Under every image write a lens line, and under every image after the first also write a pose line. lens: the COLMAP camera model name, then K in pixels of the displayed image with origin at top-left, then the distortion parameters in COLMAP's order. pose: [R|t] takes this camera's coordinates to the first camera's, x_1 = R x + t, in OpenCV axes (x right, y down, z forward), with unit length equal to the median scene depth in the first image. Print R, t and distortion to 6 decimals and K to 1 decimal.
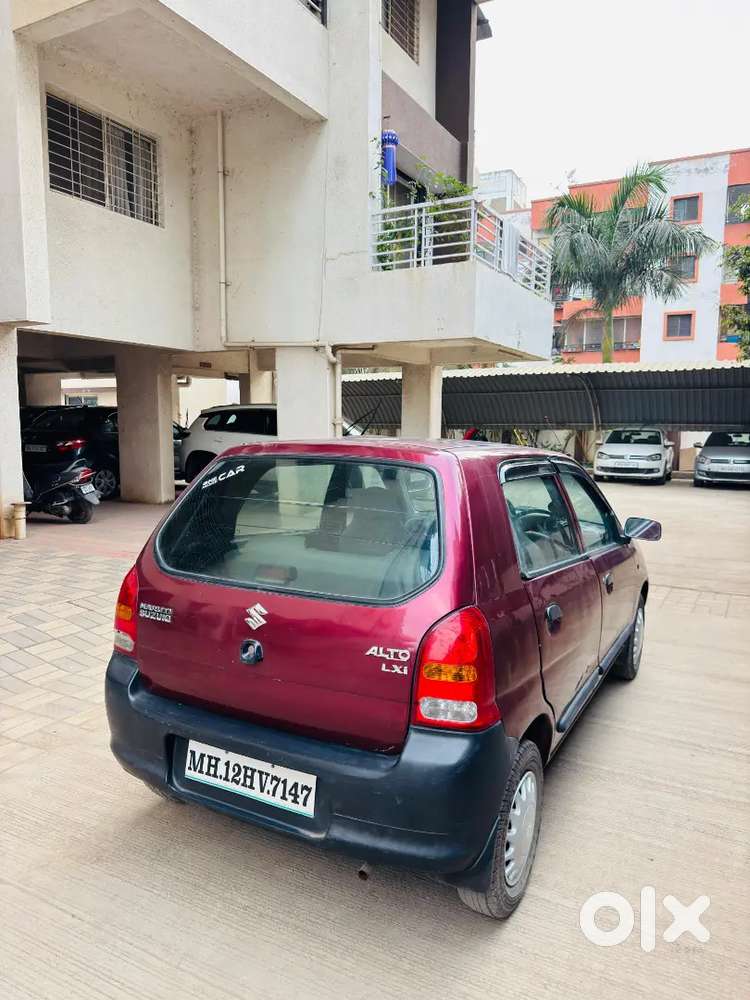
lens RADIAL K [[705.8, 0, 371.6], [0, 705.8, 500.9], [0, 0, 1]] dist [0.026487, -0.039730]
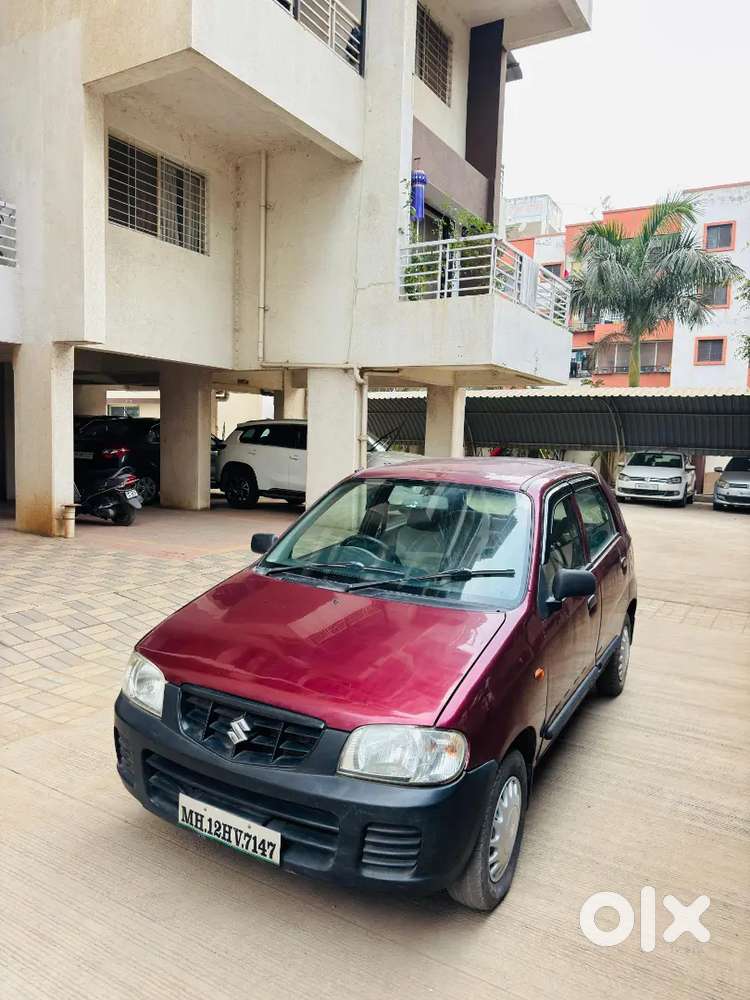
lens RADIAL K [[703.9, 0, 376.8], [0, 703.9, 495.6], [0, 0, 1]] dist [0.025475, -0.016911]
pose [[0.998895, 0.029529, -0.036549, 0.015340], [-0.030548, 0.999151, -0.027650, 0.004175], [0.035702, 0.028736, 0.998949, -0.070575]]
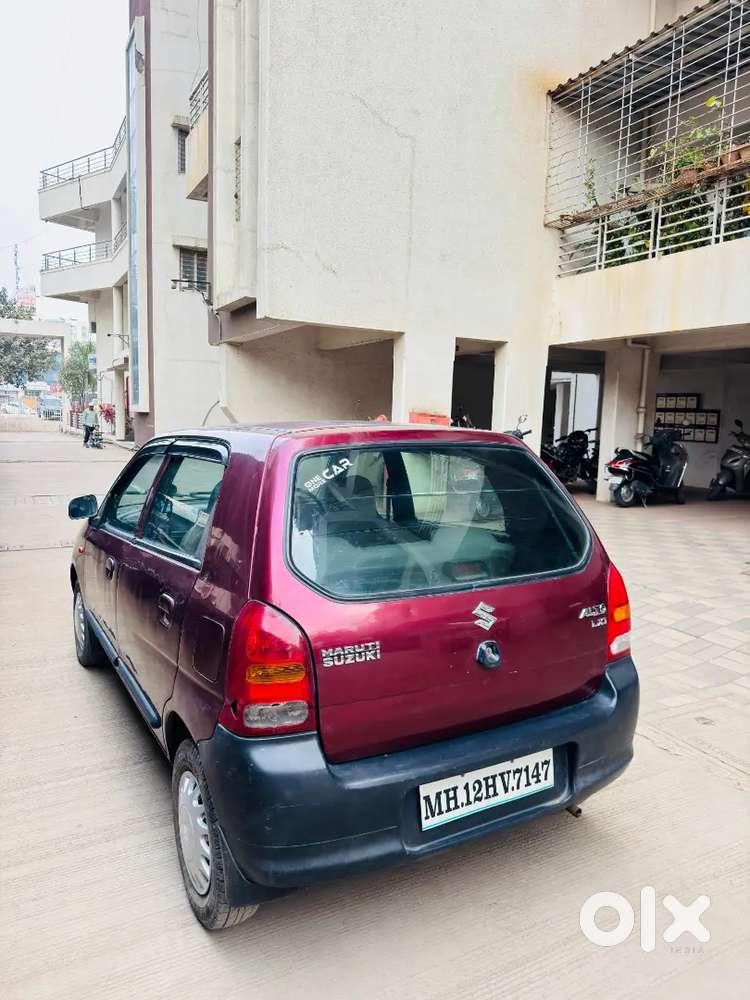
lens RADIAL K [[705.8, 0, 382.9], [0, 705.8, 499.5], [0, 0, 1]] dist [0.026487, -0.039730]
pose [[0.514740, -0.096834, 0.851860, -0.240605], [0.082577, 0.994581, 0.063159, -0.014472], [-0.853360, 0.037834, 0.519947, 0.146707]]
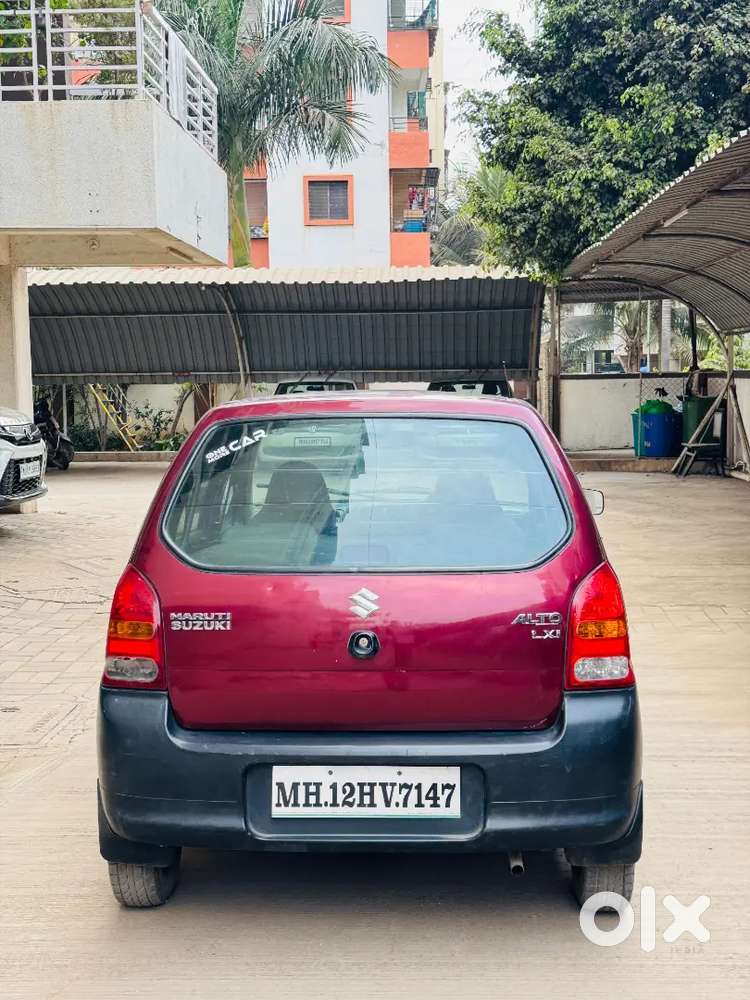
lens RADIAL K [[1377.7, 0, 373.4], [0, 1377.7, 504.3], [0, 0, 1]] dist [0.103004, 0.000000]
pose [[0.896515, -0.061187, 0.438768, -0.206530], [0.067527, 0.997717, 0.001160, 0.010290], [-0.437838, 0.028588, 0.898599, -0.118130]]
